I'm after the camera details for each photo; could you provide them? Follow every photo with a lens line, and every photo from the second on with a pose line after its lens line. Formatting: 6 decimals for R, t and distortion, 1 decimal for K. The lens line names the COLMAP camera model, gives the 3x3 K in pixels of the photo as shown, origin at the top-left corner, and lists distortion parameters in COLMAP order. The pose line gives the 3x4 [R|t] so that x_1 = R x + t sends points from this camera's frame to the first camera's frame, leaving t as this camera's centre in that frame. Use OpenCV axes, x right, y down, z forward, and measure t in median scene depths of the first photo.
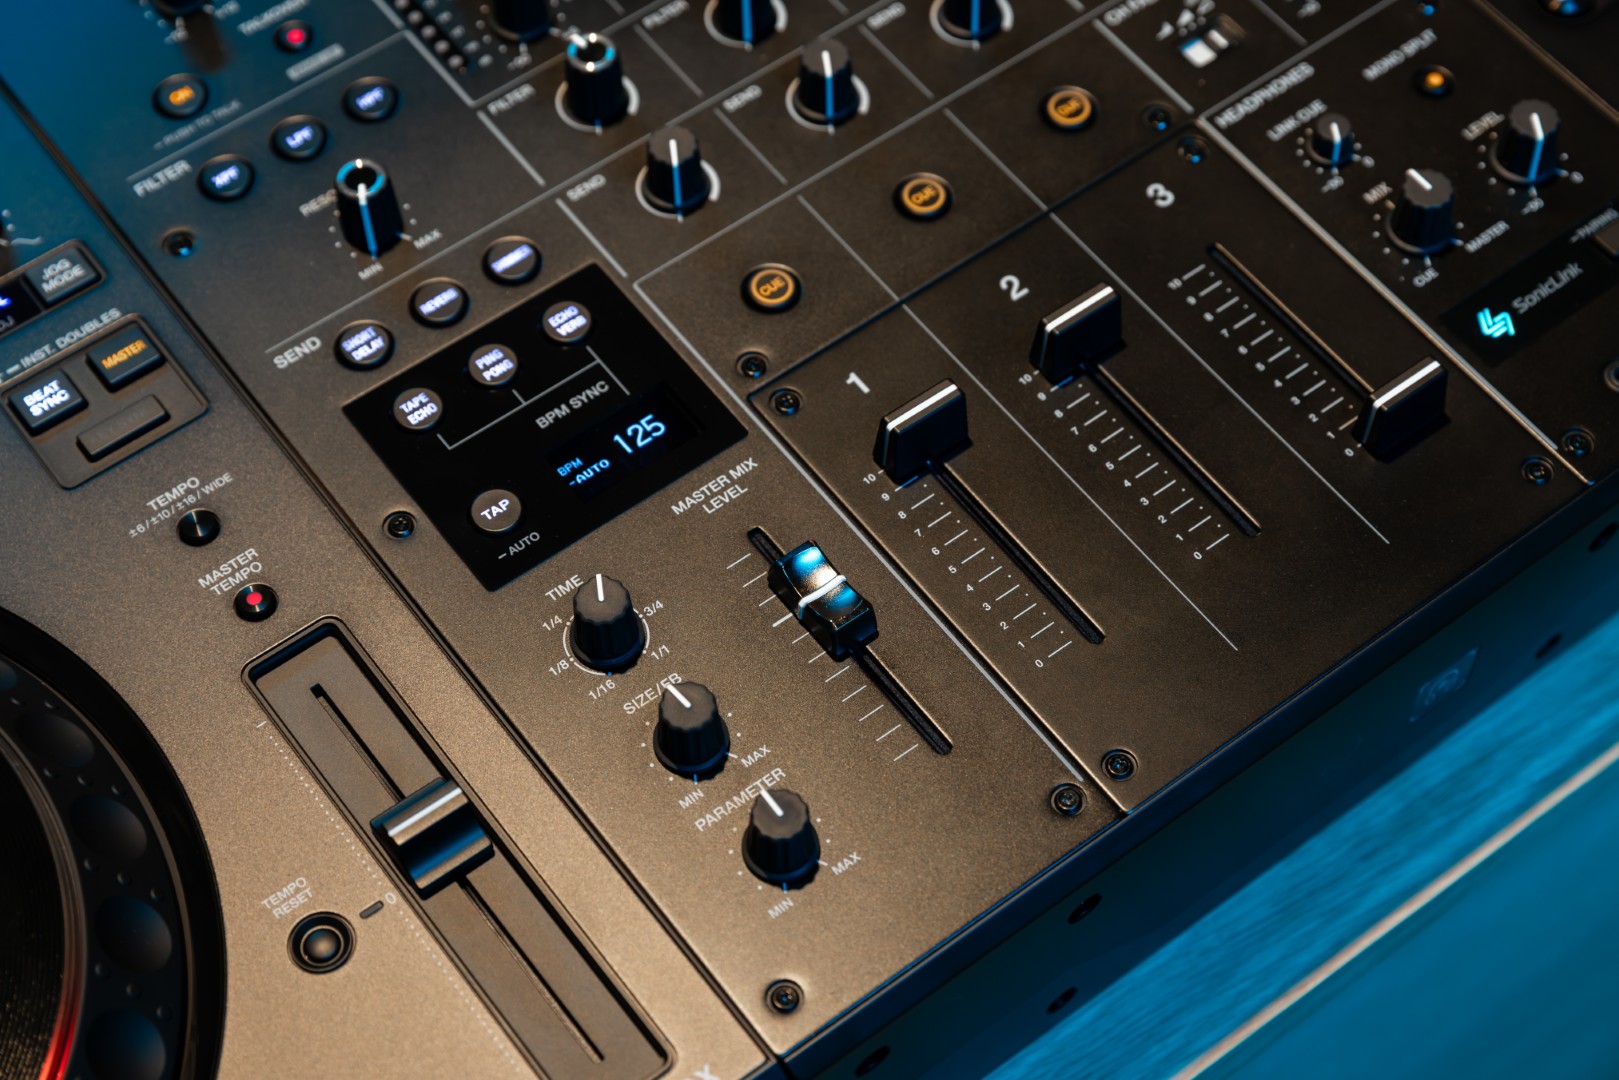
lens RADIAL K [[2794.7, 0, 805.1], [0, 2794.7, 541.4], [0, 0, 1]] dist [-0.008804, 0.000000]
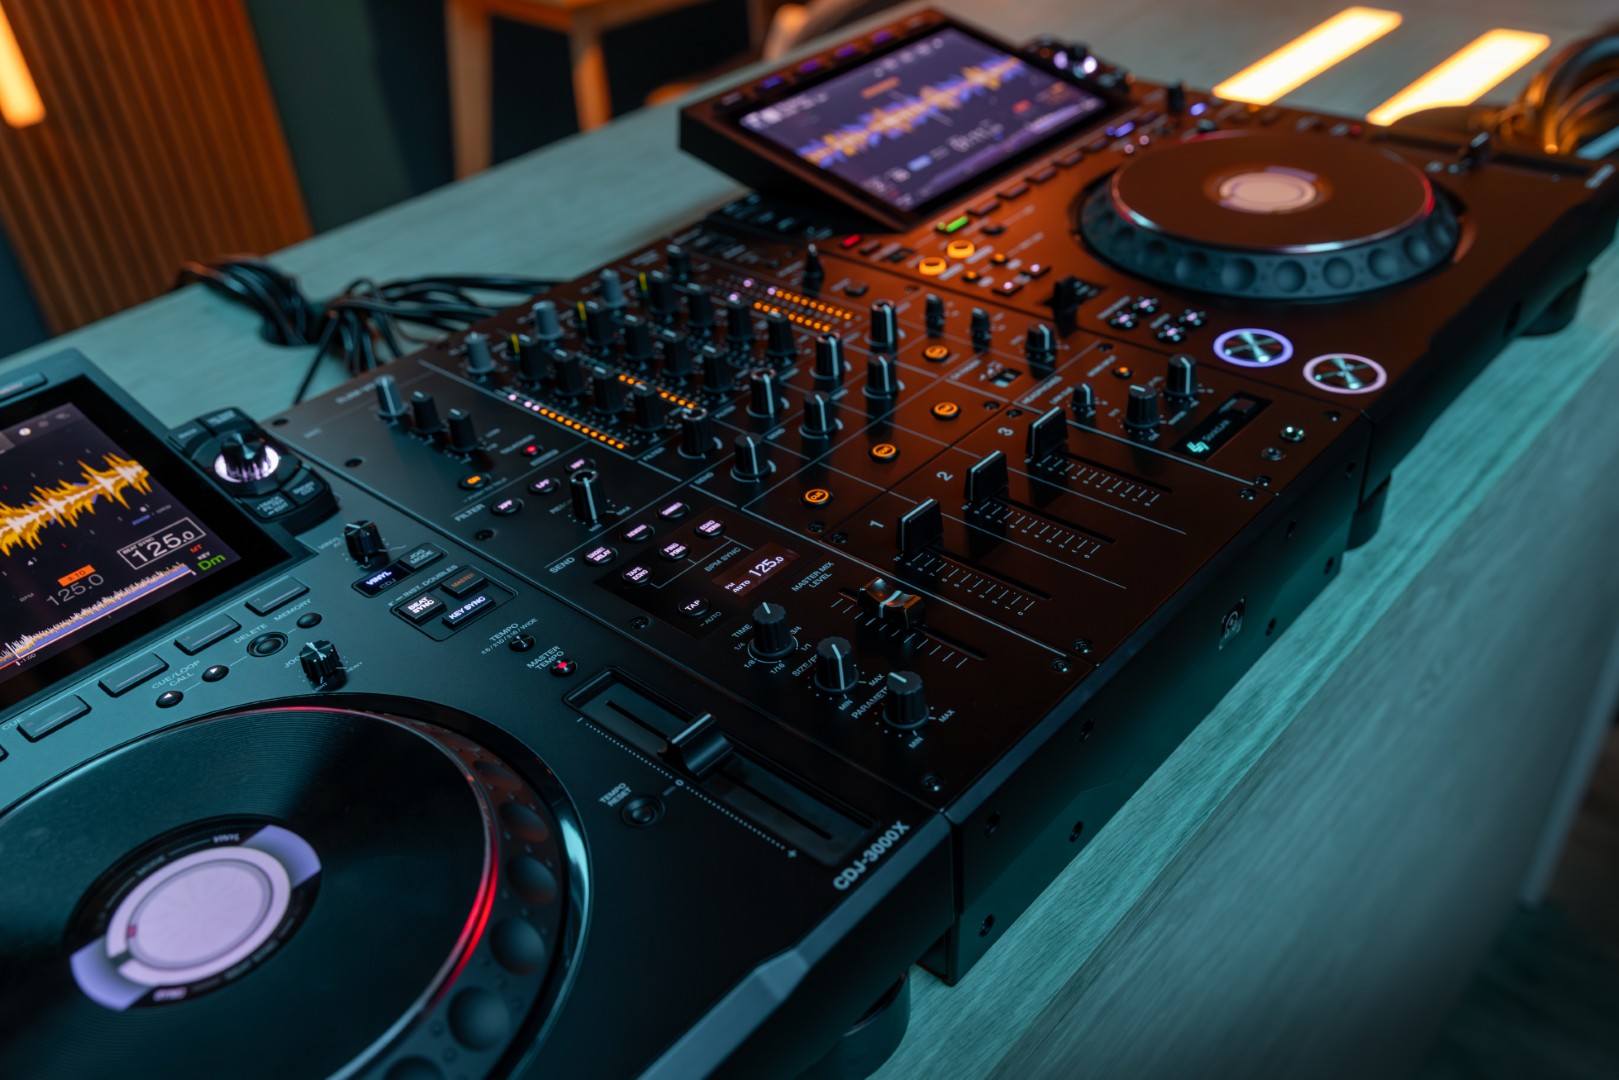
lens RADIAL K [[1365.6, 0, 833.7], [0, 1365.6, 560.1], [0, 0, 1]] dist [0.003126, 0.004970]
pose [[0.977763, -0.165337, 0.129011, -0.123341], [0.201716, 0.909734, -0.362898, 0.273962], [-0.057365, 0.380852, 0.922855, 0.190493]]
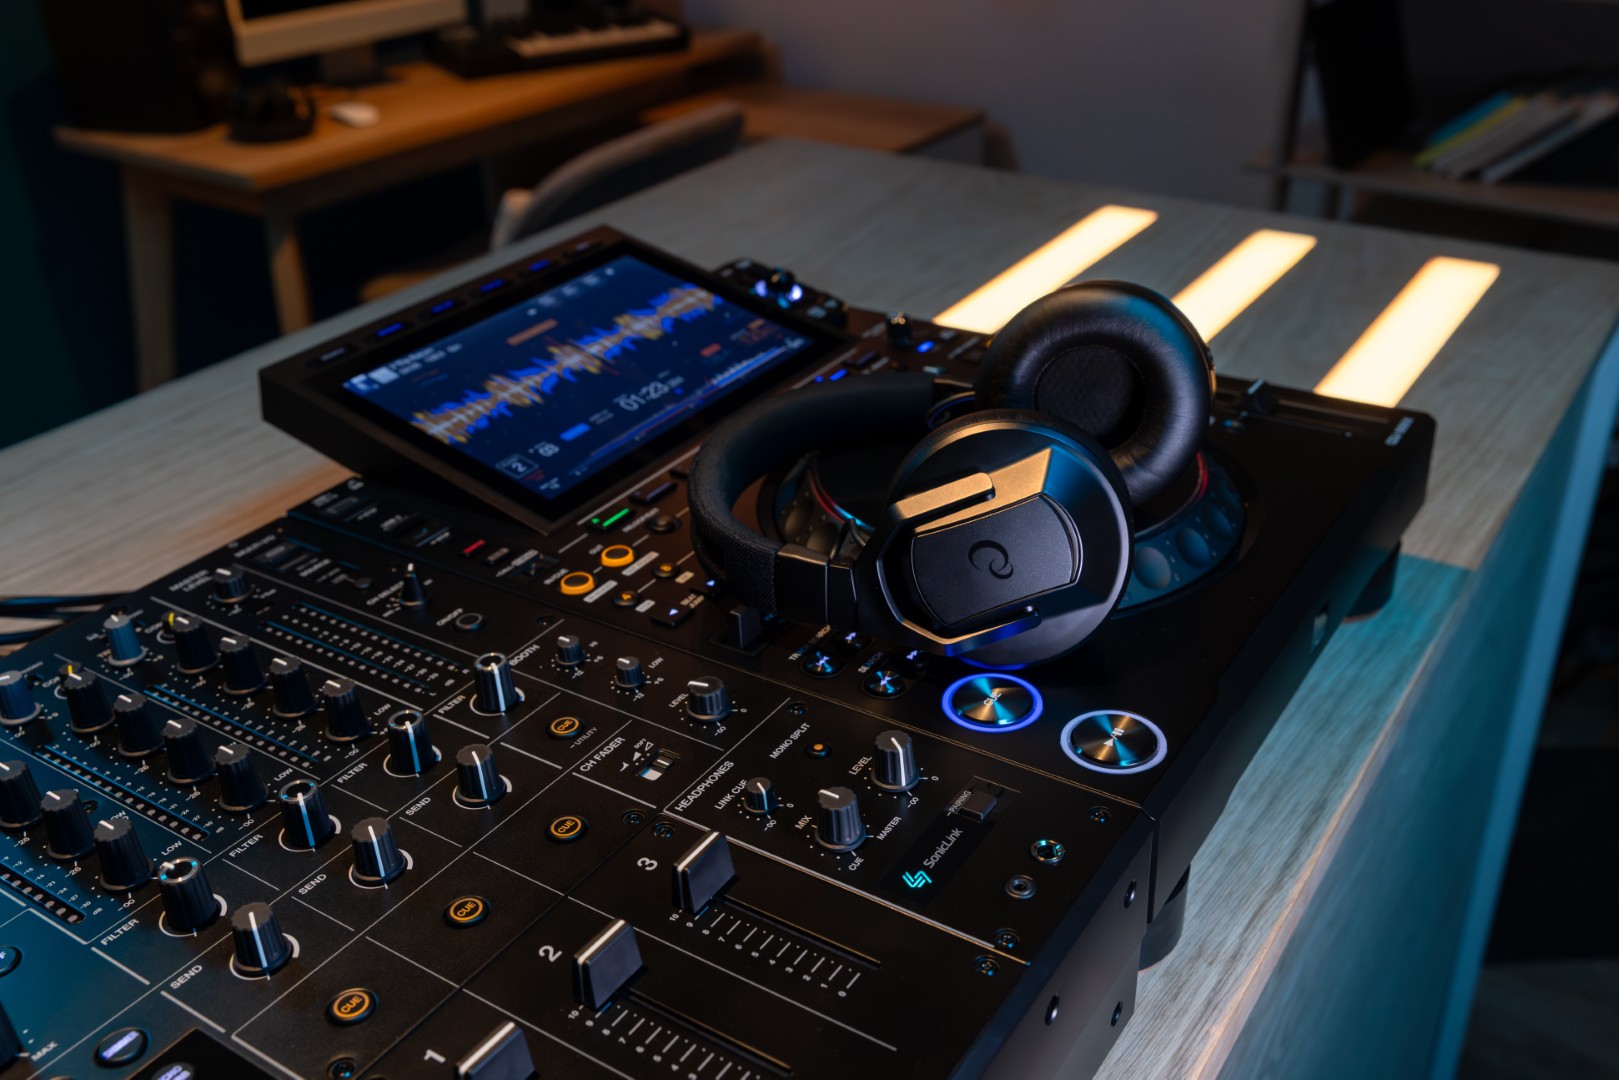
lens RADIAL K [[1501.2, 0, 800.7], [0, 1501.2, 525.9], [0, 0, 1]] dist [-0.002006, 0.000000]
pose [[0.943982, -0.185030, 0.273245, 0.032605], [0.298003, 0.833647, -0.465002, 0.095213], [-0.141750, 0.520381, 0.842087, 0.321169]]
